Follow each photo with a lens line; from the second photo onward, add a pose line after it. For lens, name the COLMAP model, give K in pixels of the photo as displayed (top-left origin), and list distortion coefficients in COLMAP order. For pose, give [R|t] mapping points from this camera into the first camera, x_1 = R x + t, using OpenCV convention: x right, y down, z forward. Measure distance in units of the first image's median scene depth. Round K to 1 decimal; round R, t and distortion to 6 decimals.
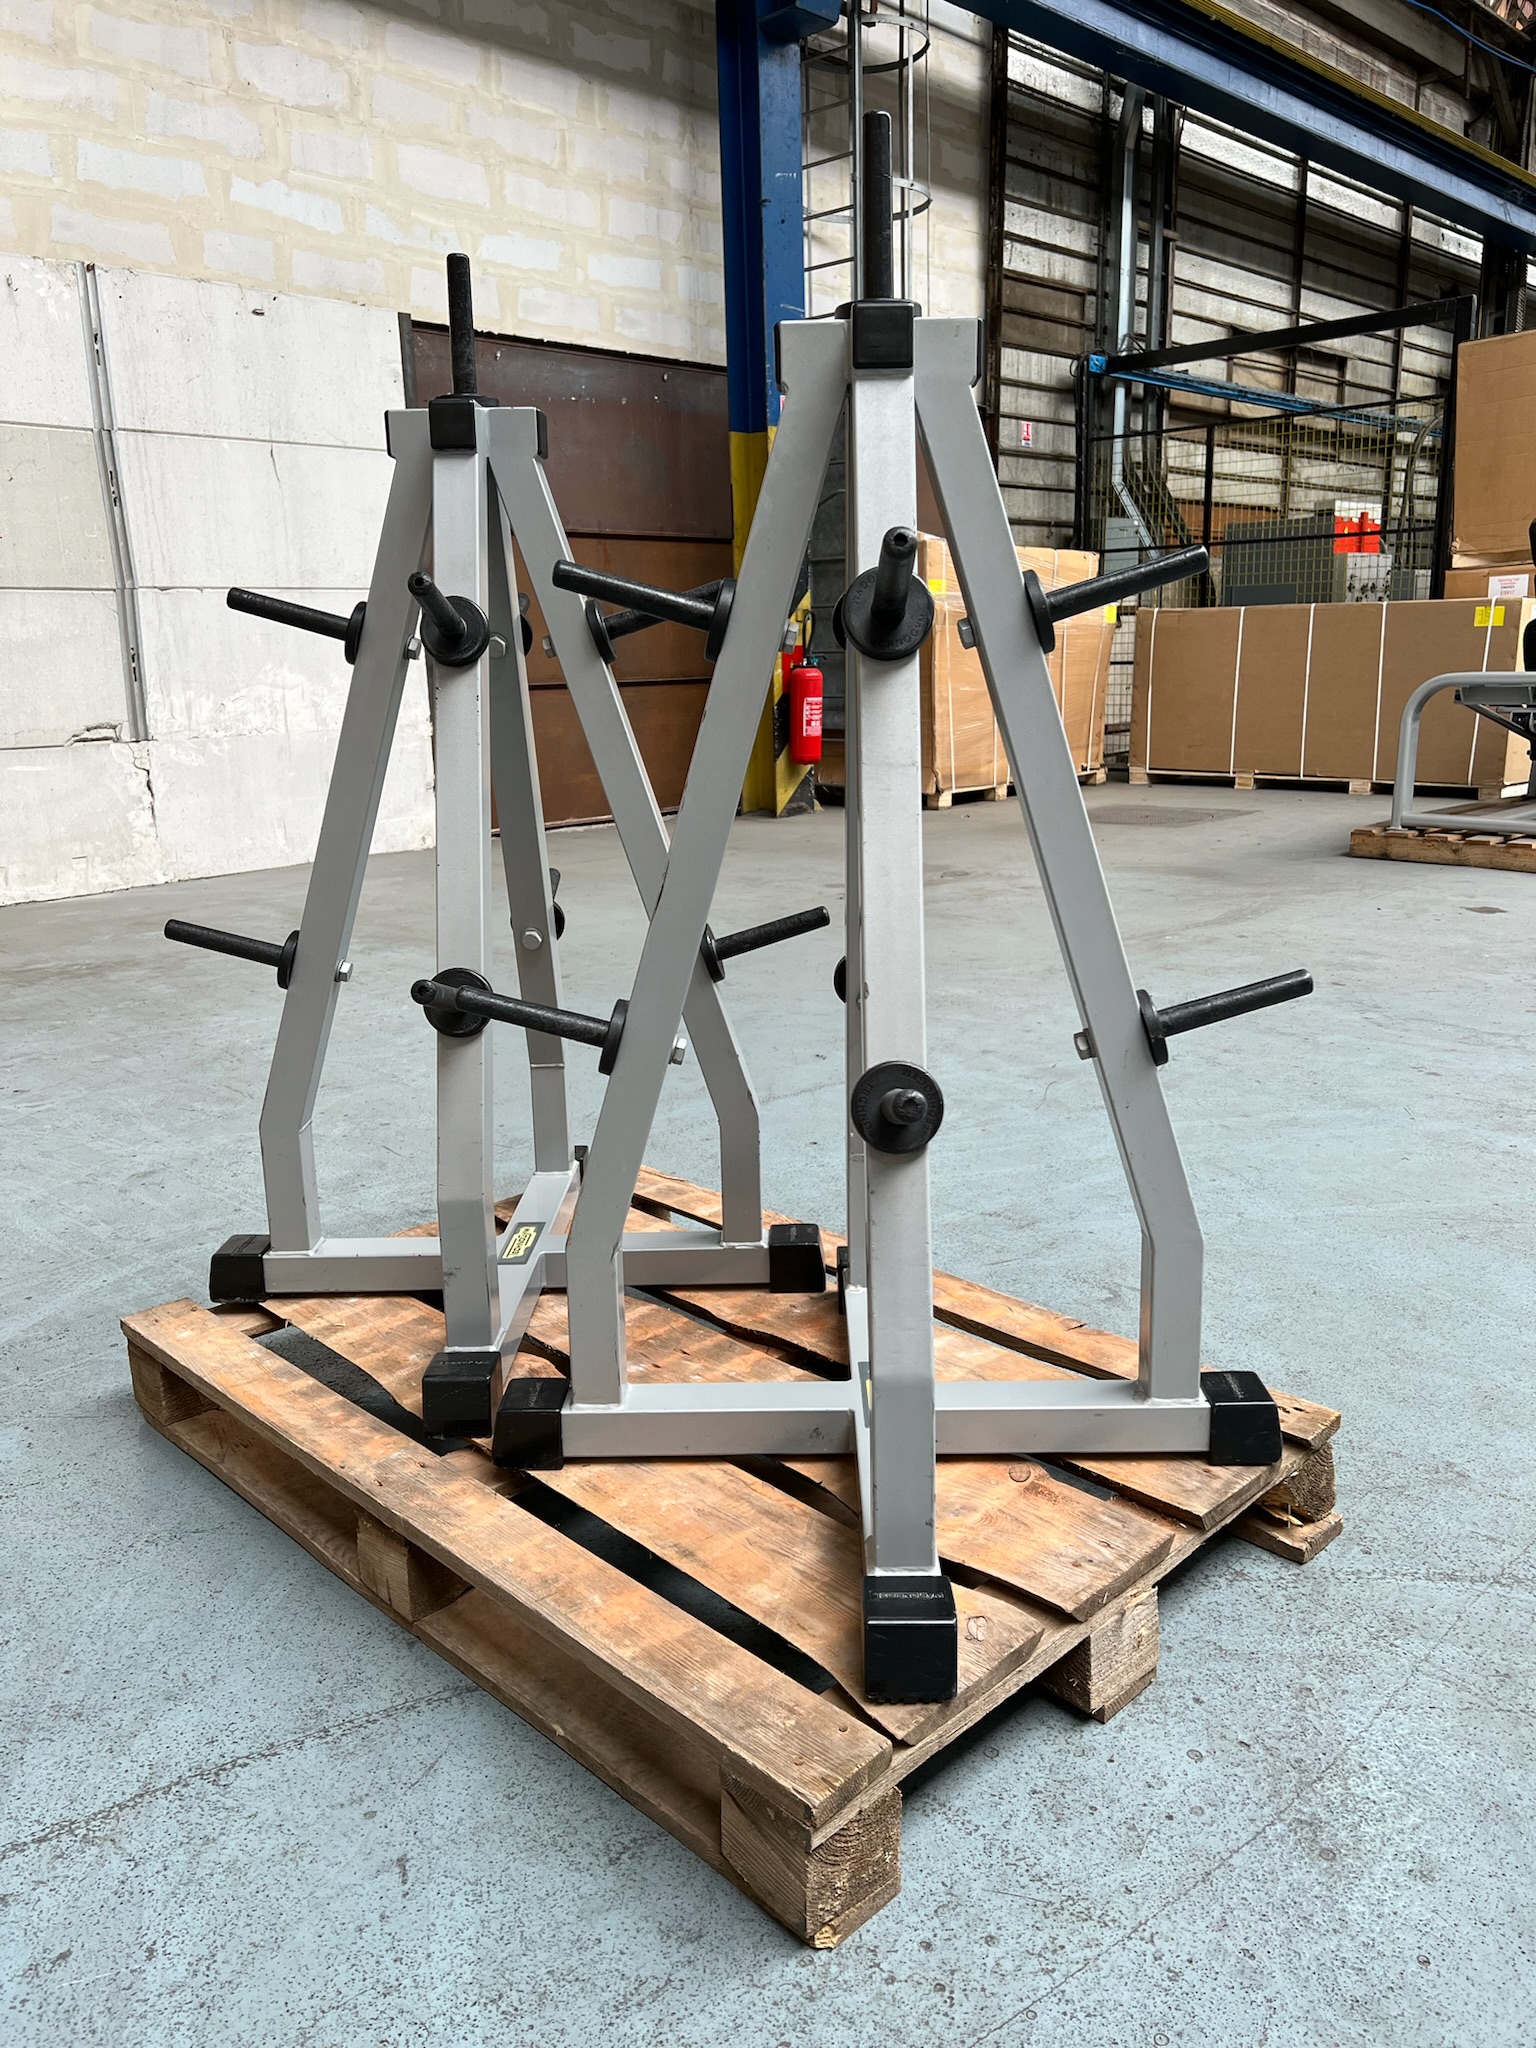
lens RADIAL K [[1528.0, 0, 771.9], [0, 1528.0, 1028.1], [0, 0, 1]] dist [0.060850, -0.072692]
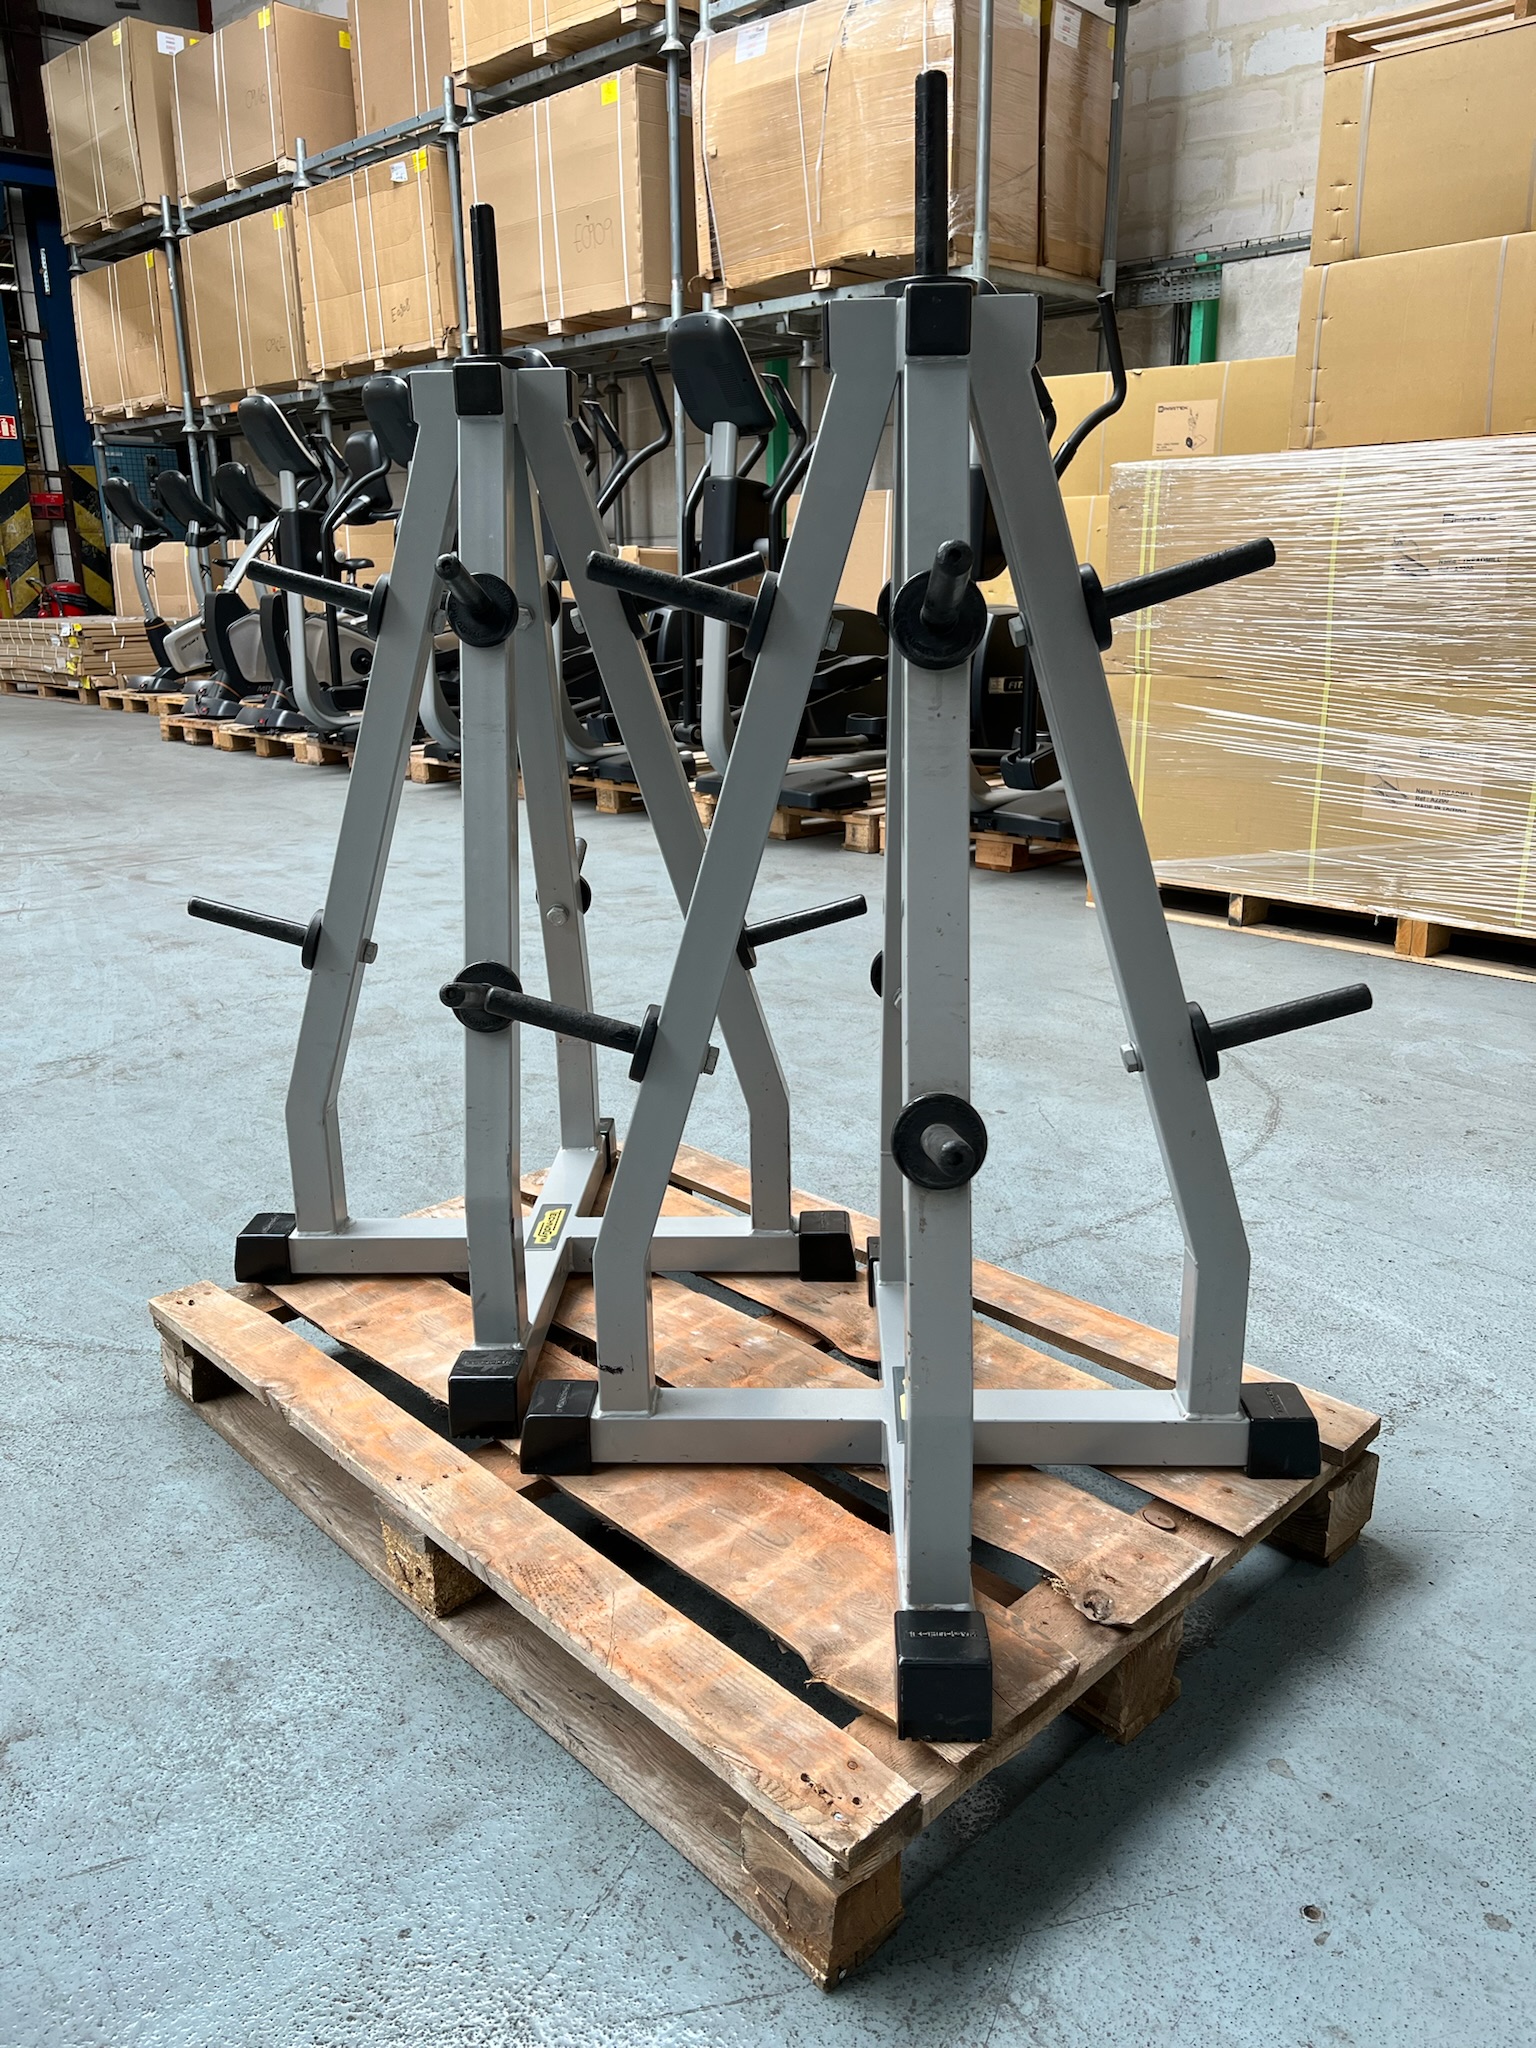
lens RADIAL K [[1528.0, 0, 771.9], [0, 1528.0, 1028.1], [0, 0, 1]] dist [0.060850, -0.072692]
pose [[-0.999194, 0.031029, 0.025483, -0.352740], [0.039669, 0.861068, 0.506940, -0.488194], [-0.006213, 0.507542, -0.861605, 1.846321]]
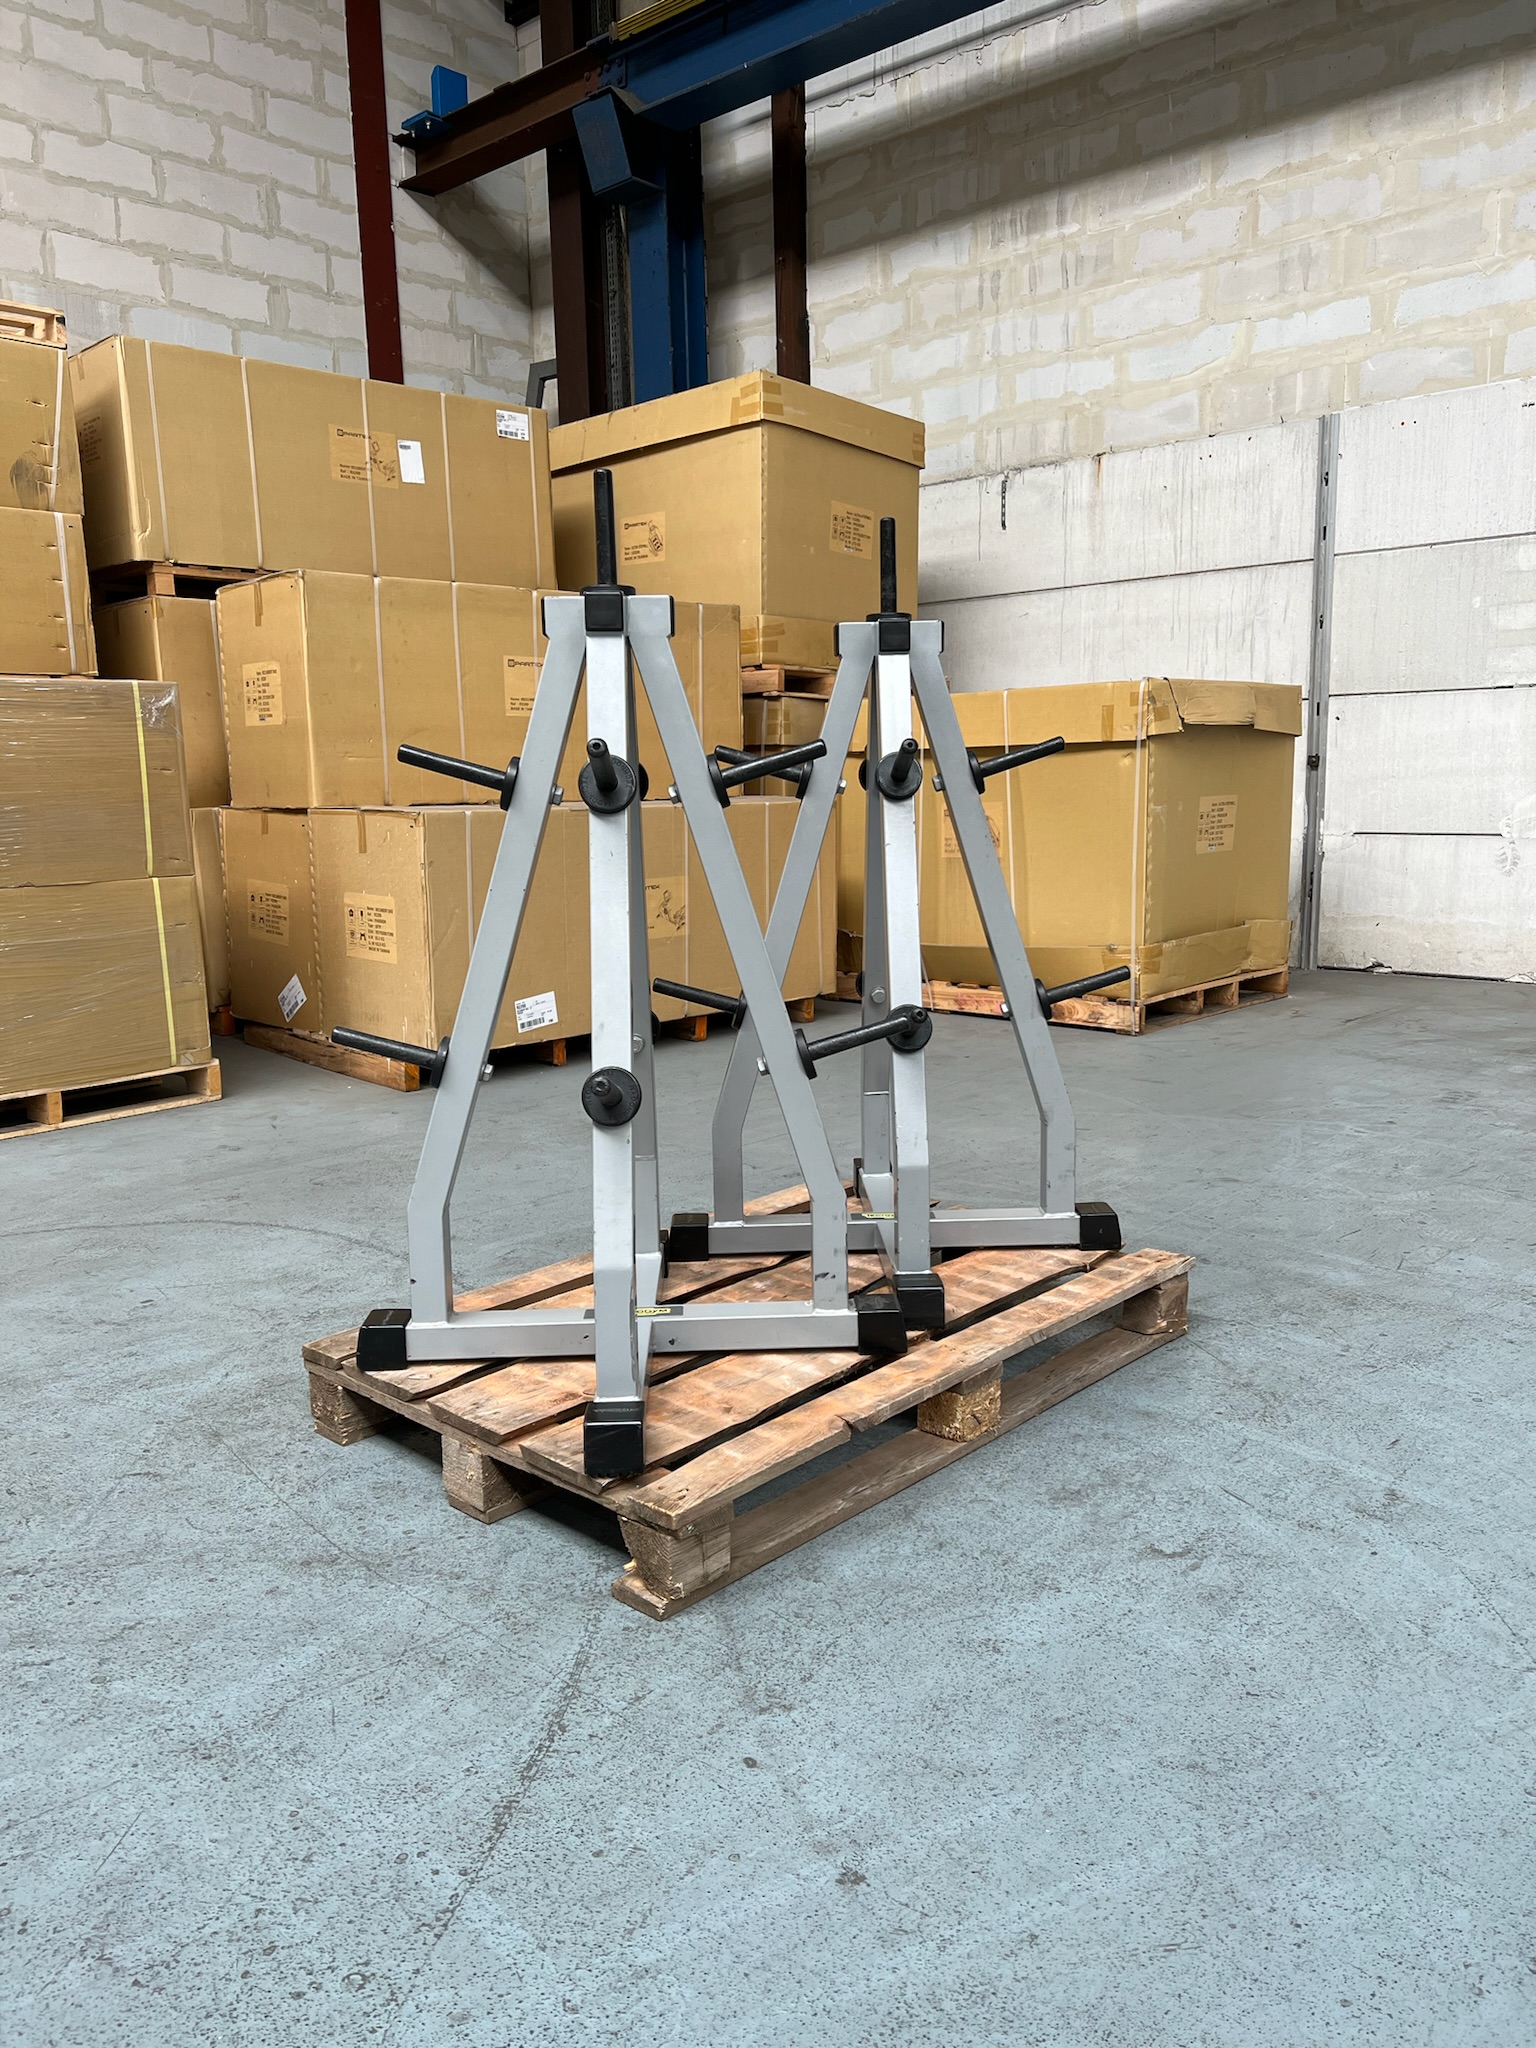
lens RADIAL K [[1528.0, 0, 771.9], [0, 1528.0, 1028.1], [0, 0, 1]] dist [0.060850, -0.072692]
pose [[0.044839, 0.188070, -0.981132, 1.214505], [-0.217076, 0.960487, 0.174192, -0.250364], [0.975124, 0.205170, 0.083893, 0.806016]]
